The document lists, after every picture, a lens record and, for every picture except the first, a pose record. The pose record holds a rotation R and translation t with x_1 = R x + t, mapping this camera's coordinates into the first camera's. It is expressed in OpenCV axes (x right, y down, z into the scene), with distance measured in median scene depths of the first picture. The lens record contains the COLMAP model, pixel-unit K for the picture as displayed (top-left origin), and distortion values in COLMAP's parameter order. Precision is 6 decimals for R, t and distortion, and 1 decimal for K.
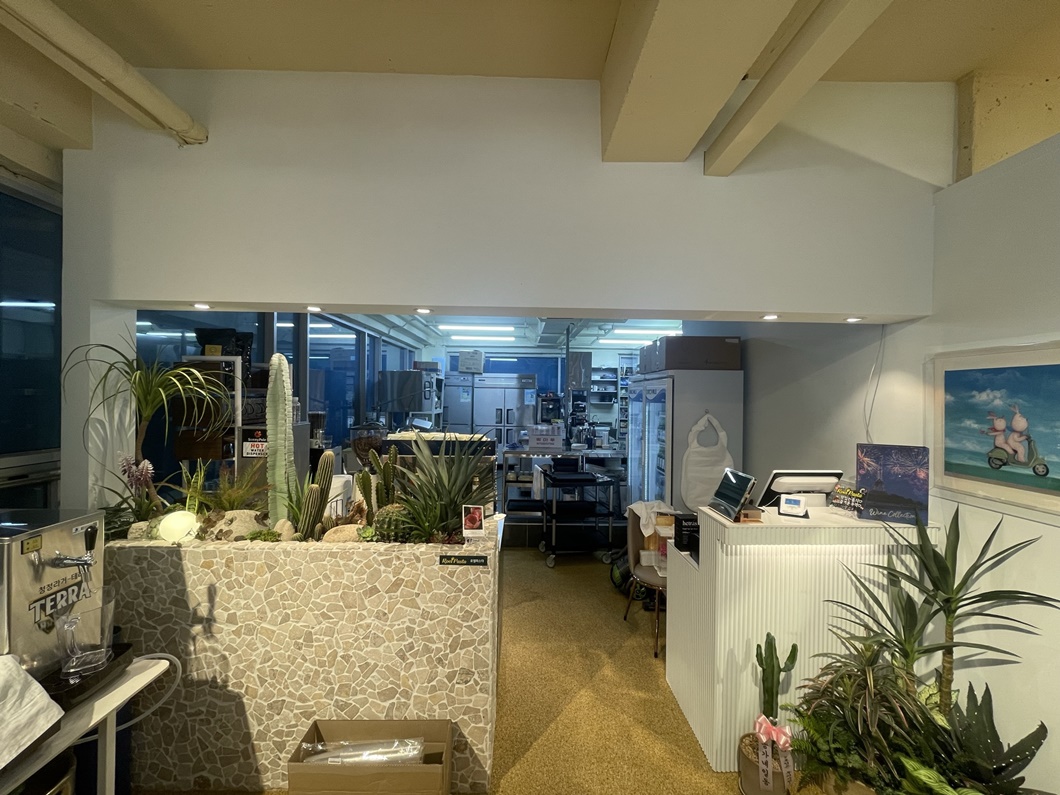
lens RADIAL K [[428.9, 0, 530.0], [0, 428.9, 397.5], [0, 0, 1]] dist [0.000143, -0.000287]
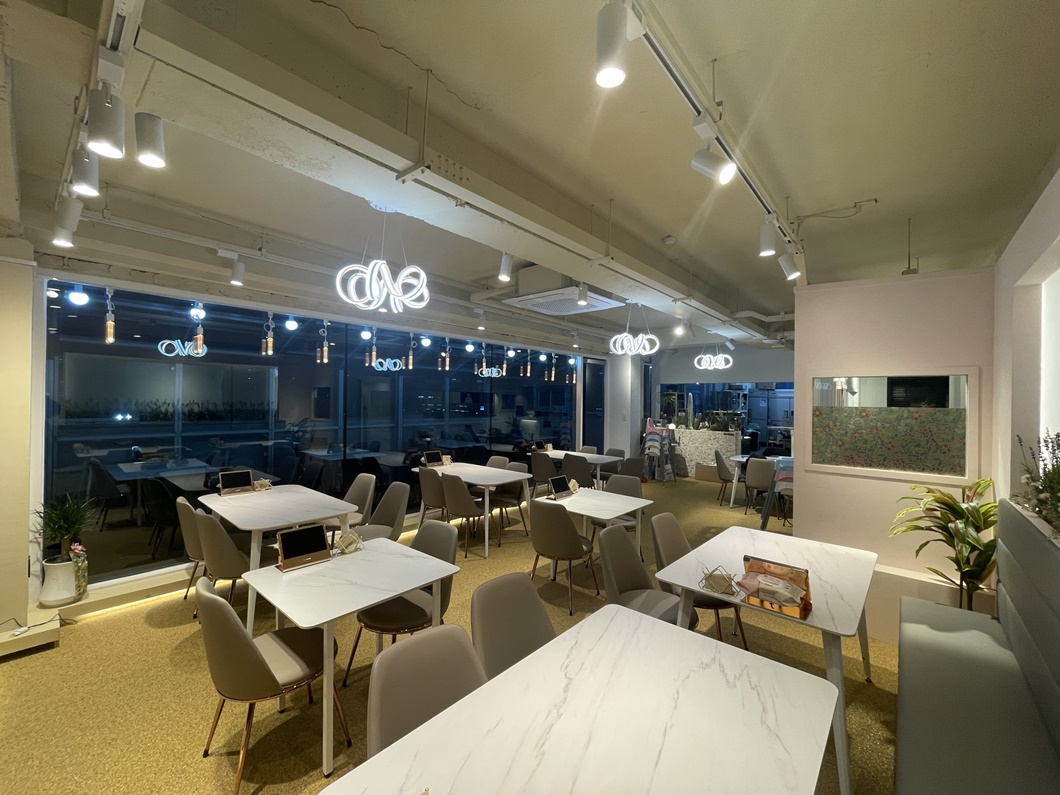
lens RADIAL K [[428.9, 0, 530.0], [0, 428.9, 397.5], [0, 0, 1]] dist [0.000143, -0.000287]
pose [[0.738785, -0.007933, -0.673895, 1.360667], [-0.005761, 0.999820, -0.018085, 0.050922], [0.673917, 0.017243, 0.738606, -3.846207]]
